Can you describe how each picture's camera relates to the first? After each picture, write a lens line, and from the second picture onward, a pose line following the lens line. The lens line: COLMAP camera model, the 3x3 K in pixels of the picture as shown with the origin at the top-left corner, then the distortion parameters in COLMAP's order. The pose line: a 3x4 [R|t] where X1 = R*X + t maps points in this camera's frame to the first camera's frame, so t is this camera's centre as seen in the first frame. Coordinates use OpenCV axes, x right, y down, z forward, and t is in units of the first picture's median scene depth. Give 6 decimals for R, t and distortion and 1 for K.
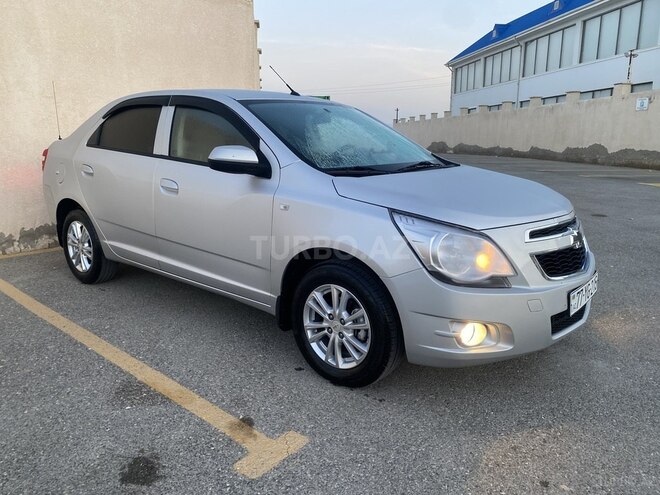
lens RADIAL K [[522.0, 0, 334.1], [0, 522.0, 246.2], [0, 0, 1]] dist [0.015793, -0.000168]
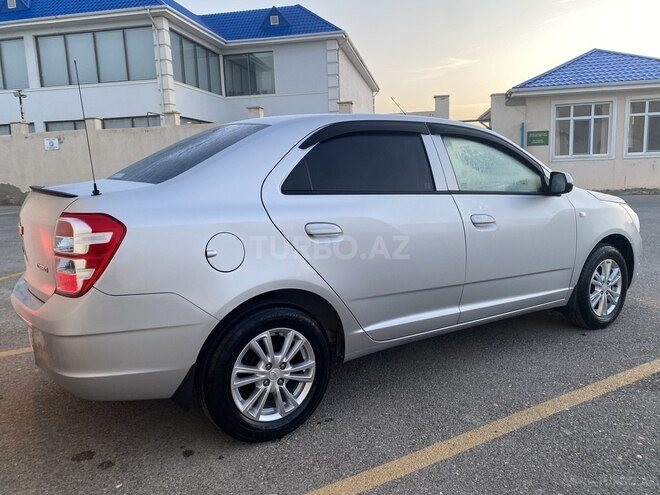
lens RADIAL K [[522.0, 0, 334.1], [0, 522.0, 246.2], [0, 0, 1]] dist [0.015793, -0.000168]
pose [[0.278875, -0.158330, 0.947185, -1.067174], [0.228694, 0.968889, 0.094625, -0.185936], [-0.932699, 0.190227, 0.306408, 0.821933]]
